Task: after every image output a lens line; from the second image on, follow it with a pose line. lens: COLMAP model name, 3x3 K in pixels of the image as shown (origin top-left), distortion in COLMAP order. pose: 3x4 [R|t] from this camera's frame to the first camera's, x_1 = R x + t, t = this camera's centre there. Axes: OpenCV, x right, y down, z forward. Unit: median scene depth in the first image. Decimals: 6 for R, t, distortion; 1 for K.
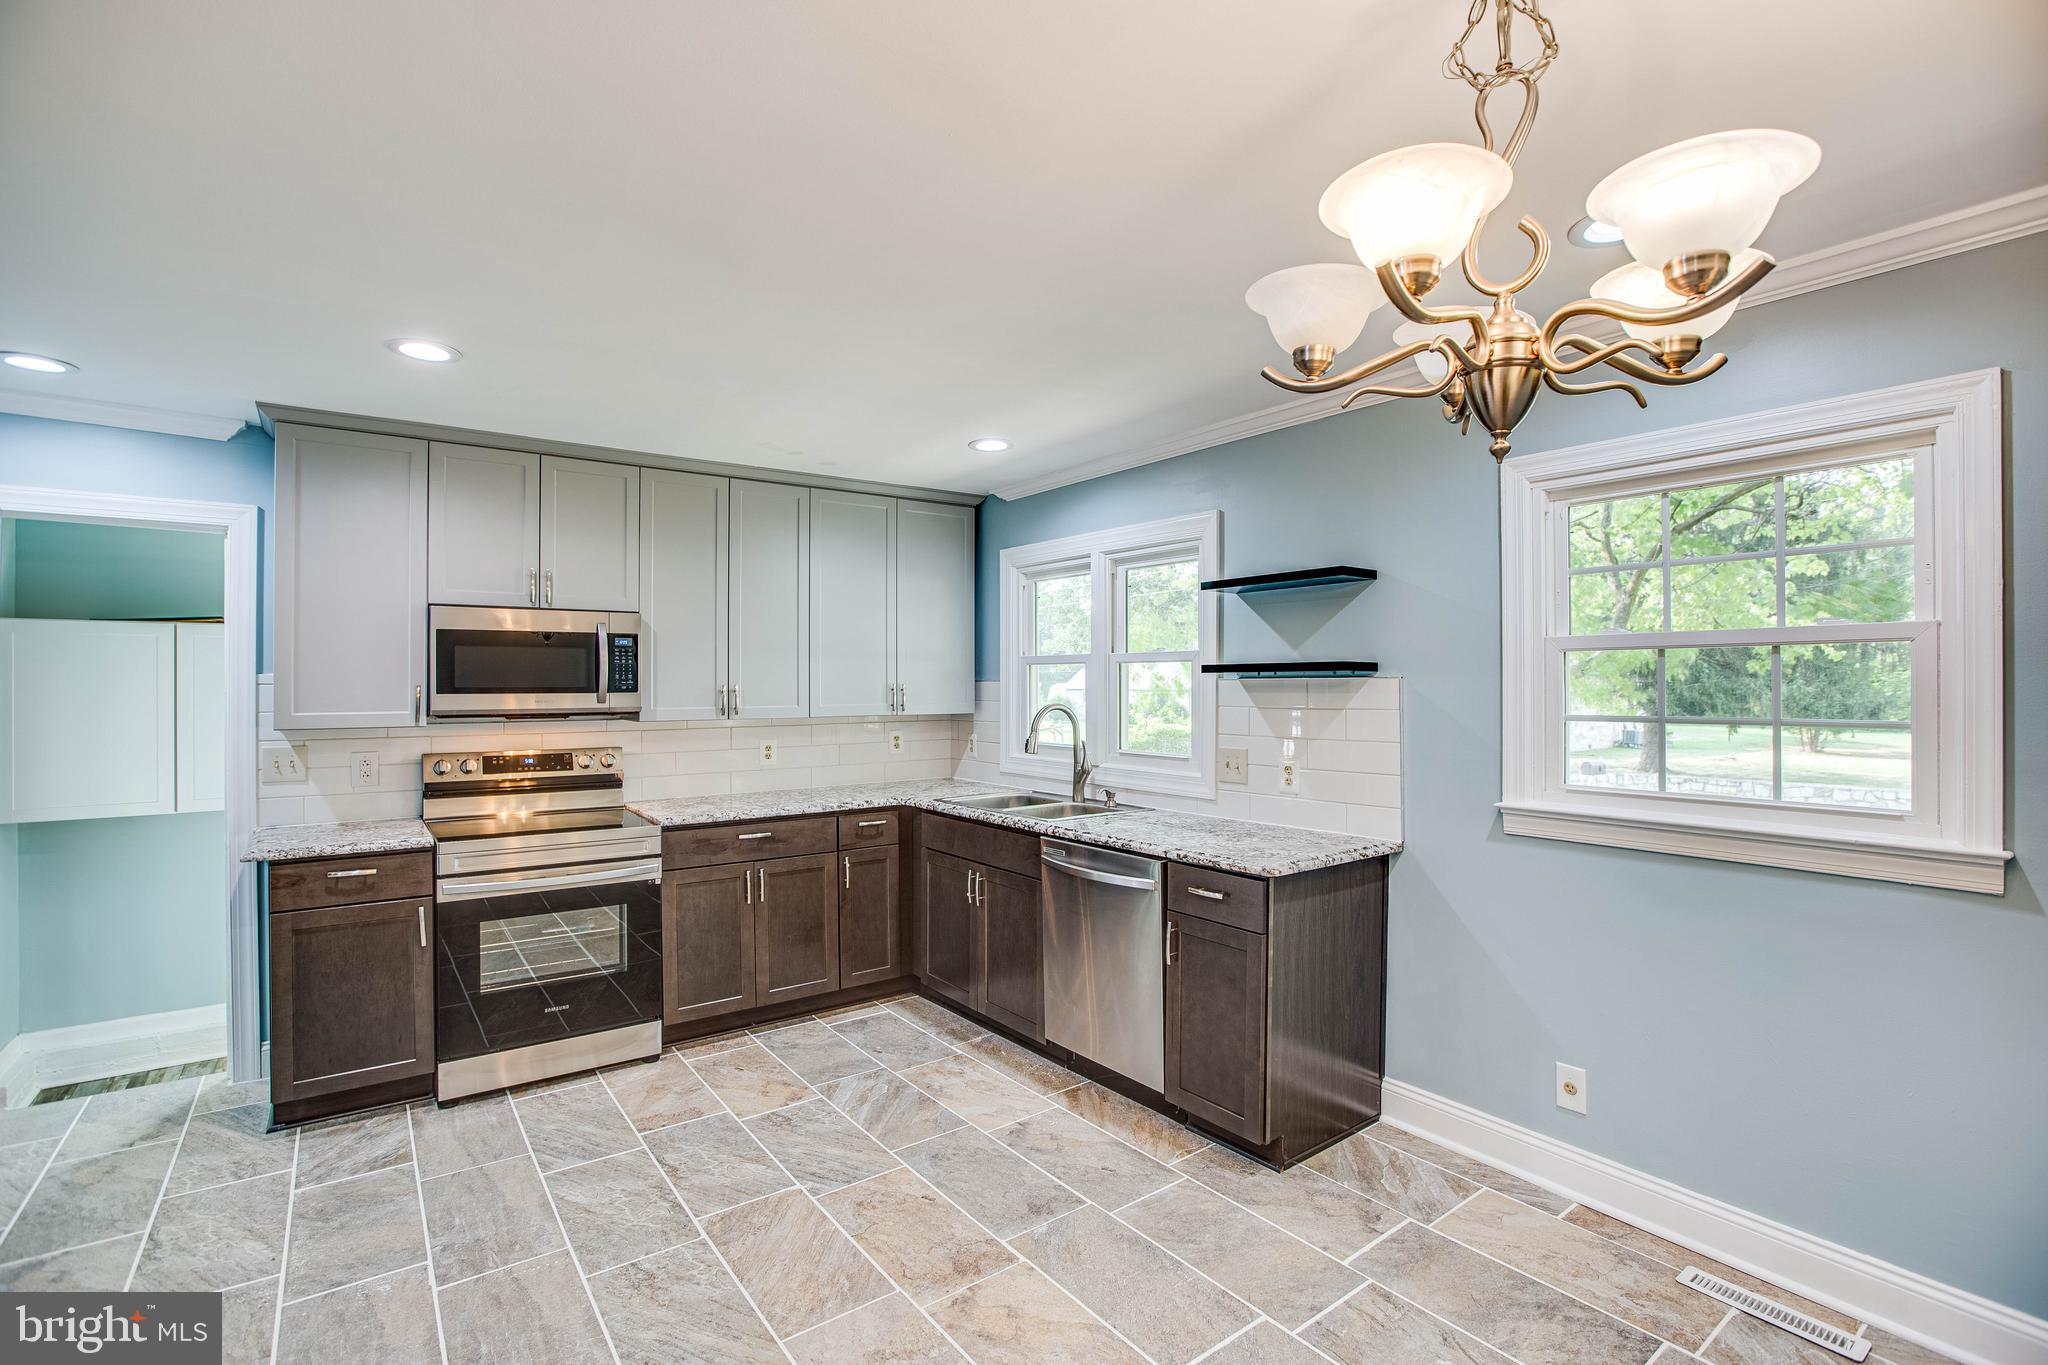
lens RADIAL K [[931.8, 0, 1024.6], [0, 931.8, 679.3], [0, 0, 1]] dist [-0.054204, 0.015953]
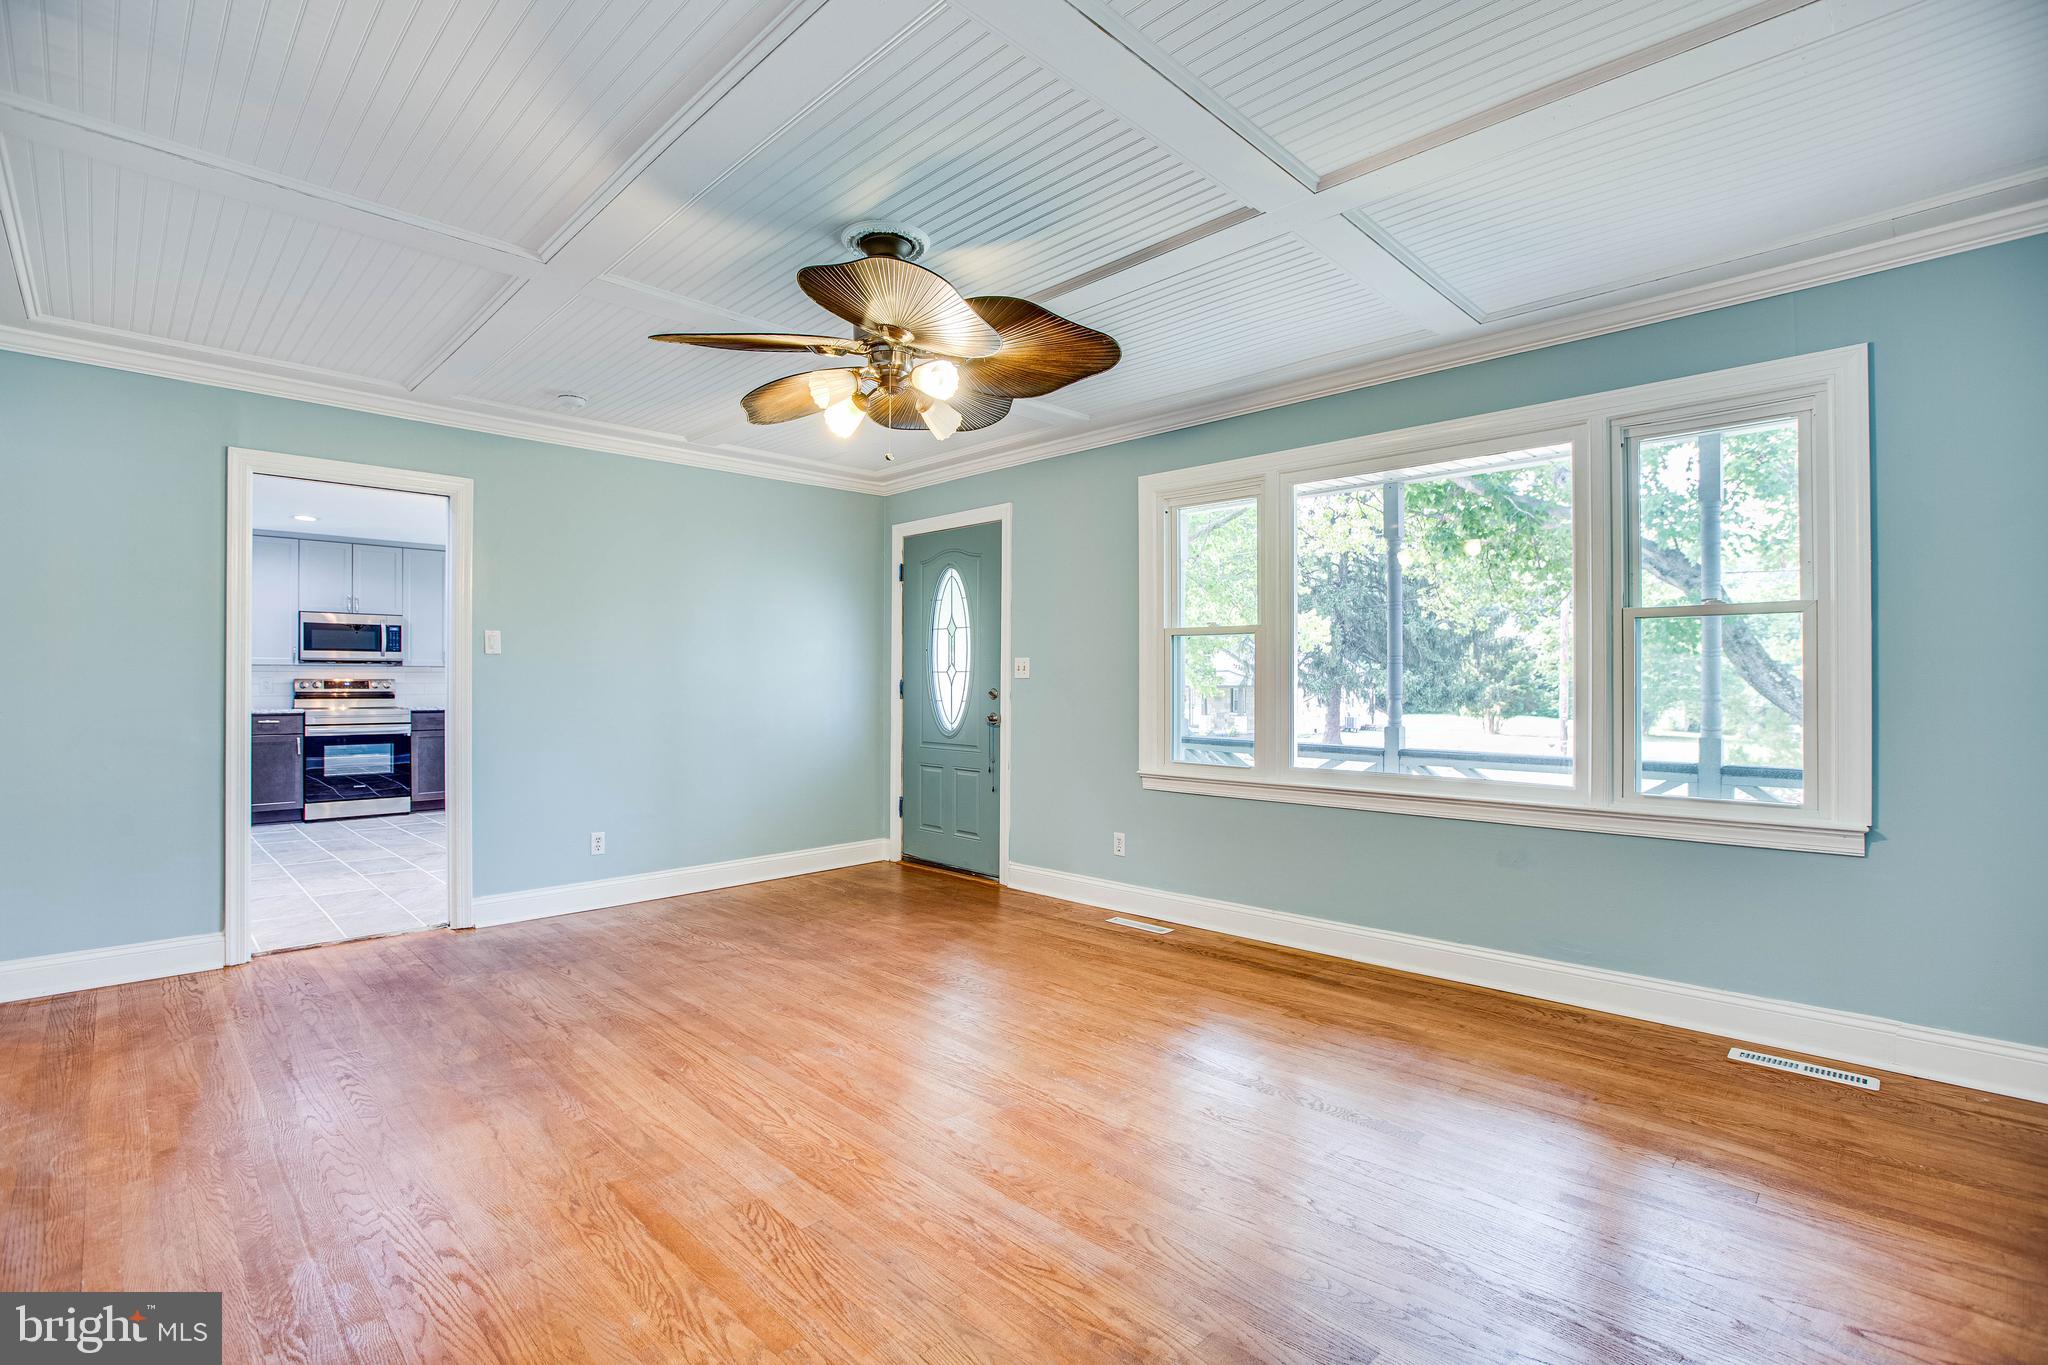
lens RADIAL K [[931.8, 0, 1032.3], [0, 931.8, 680.6], [0, 0, 1]] dist [-0.054204, 0.015953]
pose [[0.986983, 0.002480, 0.160806, 0.787834], [-0.002859, 0.999994, 0.002127, 0.080582], [-0.160800, -0.002559, 0.986984, -1.520980]]
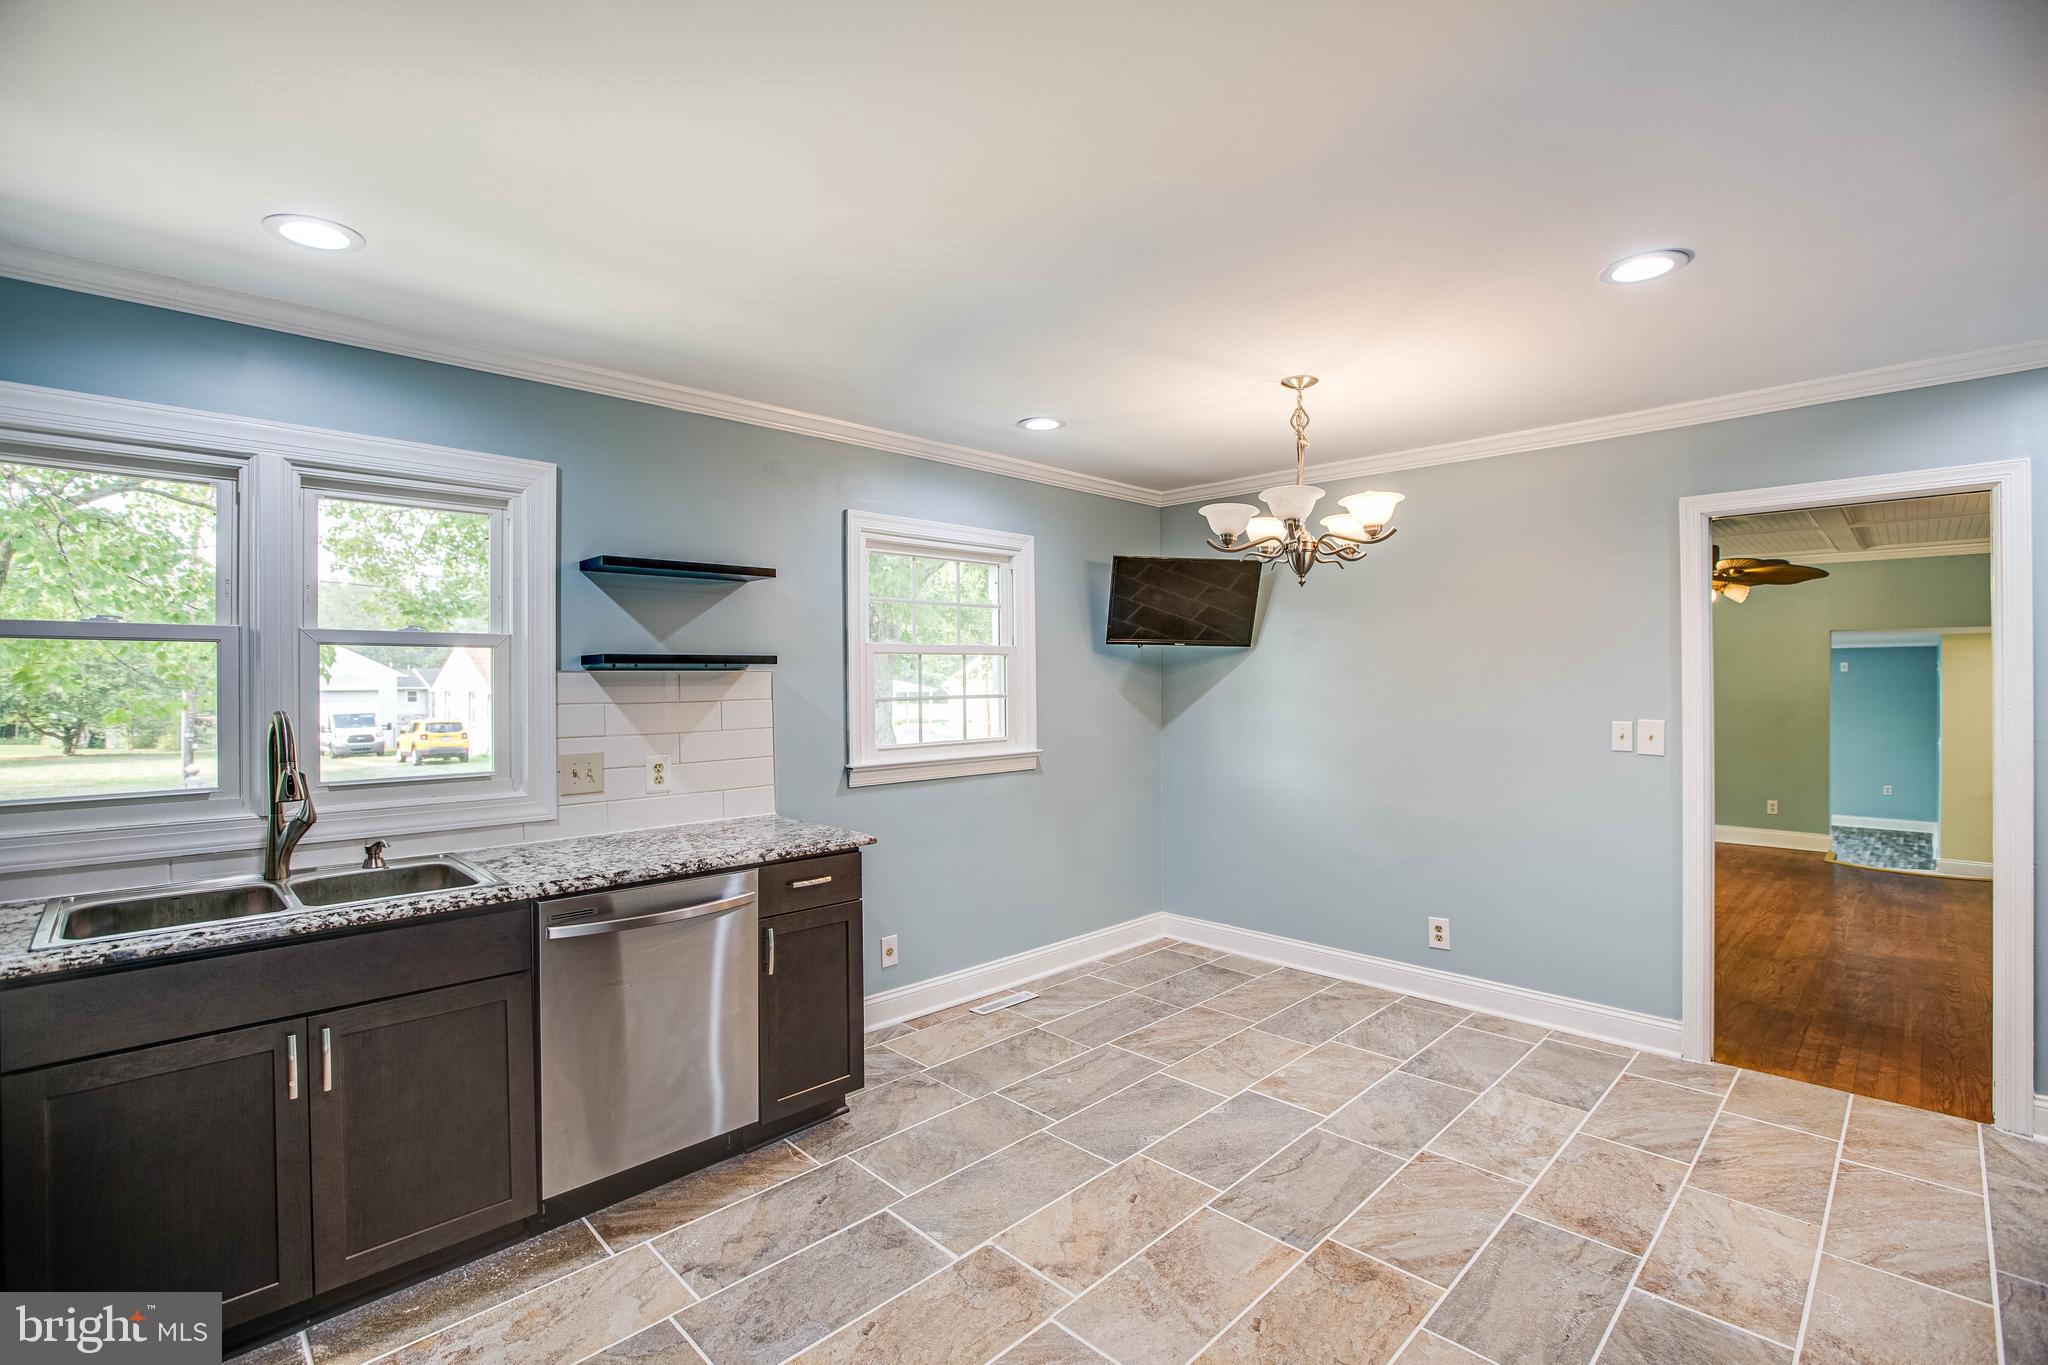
lens RADIAL K [[931.8, 0, 1019.7], [0, 931.8, 682.2], [0, 0, 1]] dist [-0.054204, 0.015953]
pose [[-0.139726, -0.003058, 0.990185, -0.678380], [0.002034, 0.999992, 0.003375, 0.007895], [-0.990188, 0.002486, -0.139719, 0.744386]]
